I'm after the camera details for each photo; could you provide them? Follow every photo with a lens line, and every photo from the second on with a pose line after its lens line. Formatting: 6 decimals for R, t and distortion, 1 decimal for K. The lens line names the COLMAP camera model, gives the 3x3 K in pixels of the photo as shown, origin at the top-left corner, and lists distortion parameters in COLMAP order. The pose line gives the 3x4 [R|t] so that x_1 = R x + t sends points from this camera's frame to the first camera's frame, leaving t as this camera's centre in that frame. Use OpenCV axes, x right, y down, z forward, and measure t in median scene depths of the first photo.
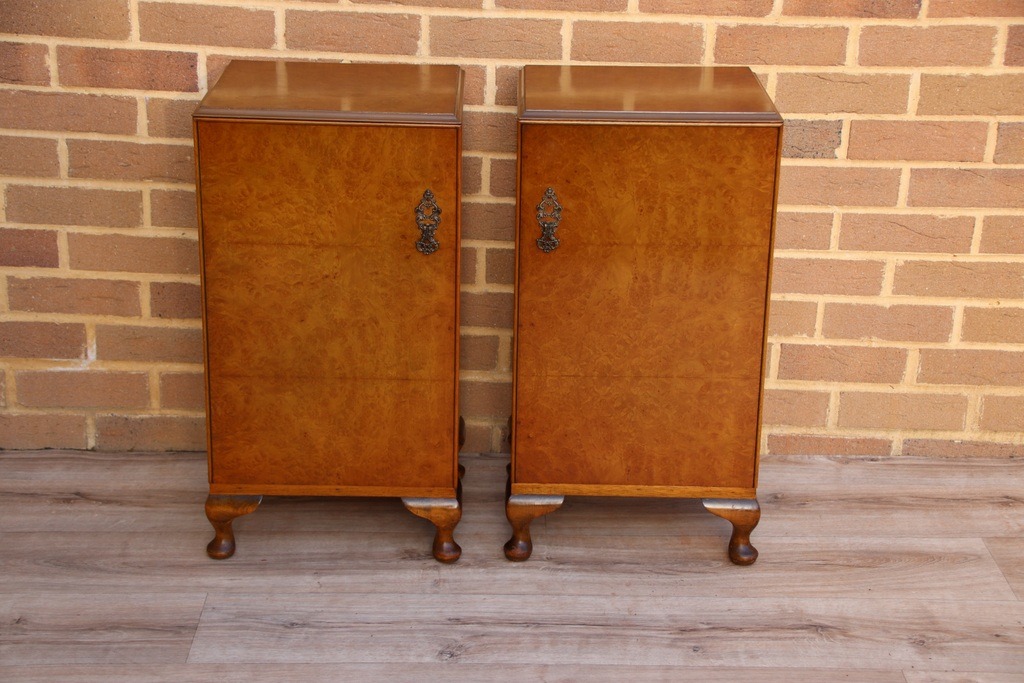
lens RADIAL K [[1803.4, 0, 511.0], [0, 1803.4, 360.6], [0, 0, 1]] dist [0.437686, 0.000000]
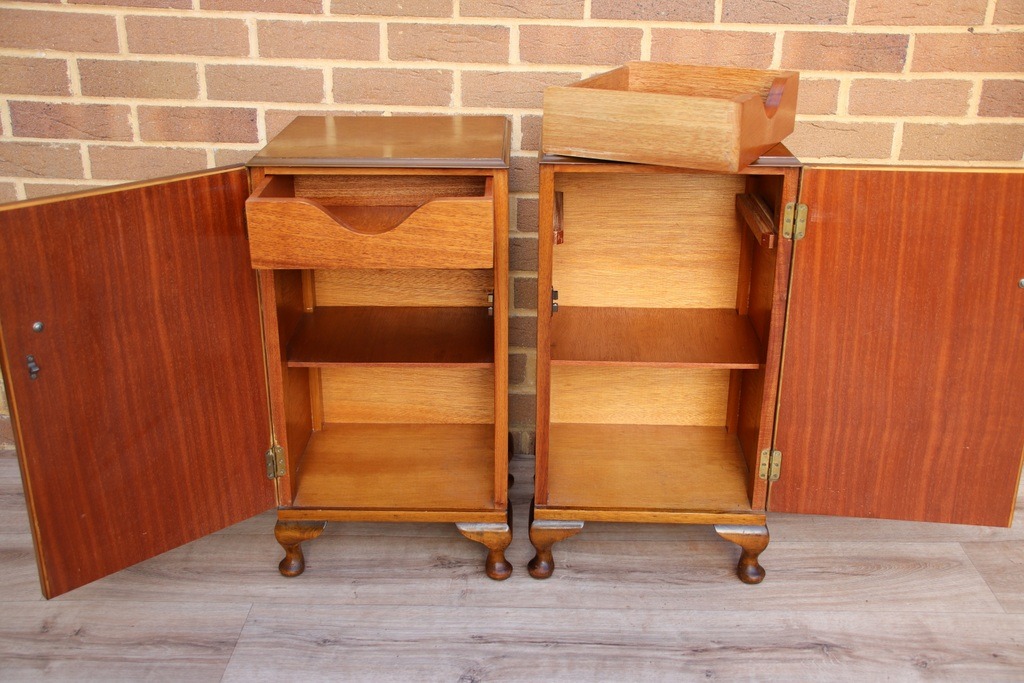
lens RADIAL K [[1093.2, 0, 515.5], [0, 1093.2, 351.9], [0, 0, 1]] dist [0.068201, 0.000000]
pose [[0.999216, -0.000830, -0.039573, 0.014891], [0.002023, 0.999544, 0.030124, -0.038695], [0.039530, -0.030181, 0.998762, 0.337987]]
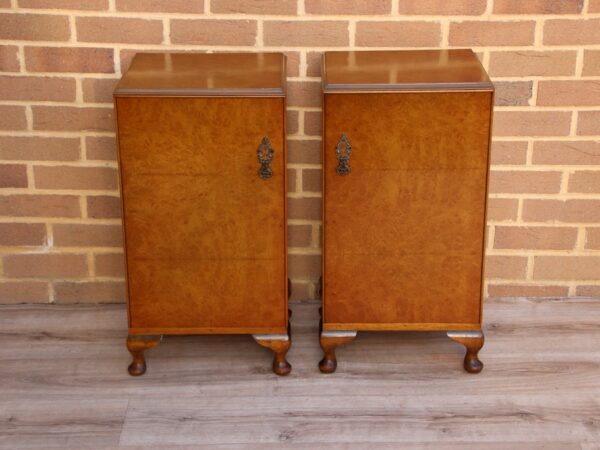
lens RADIAL K [[1186.7, 0, 302.0], [0, 1186.7, 237.5], [0, 0, 1]] dist [0.434712, 0.000000]
pose [[0.999706, -0.021613, -0.010977, -0.004453], [0.021845, 0.999531, 0.021477, -0.026975], [0.010507, -0.021710, 0.999709, -0.017310]]
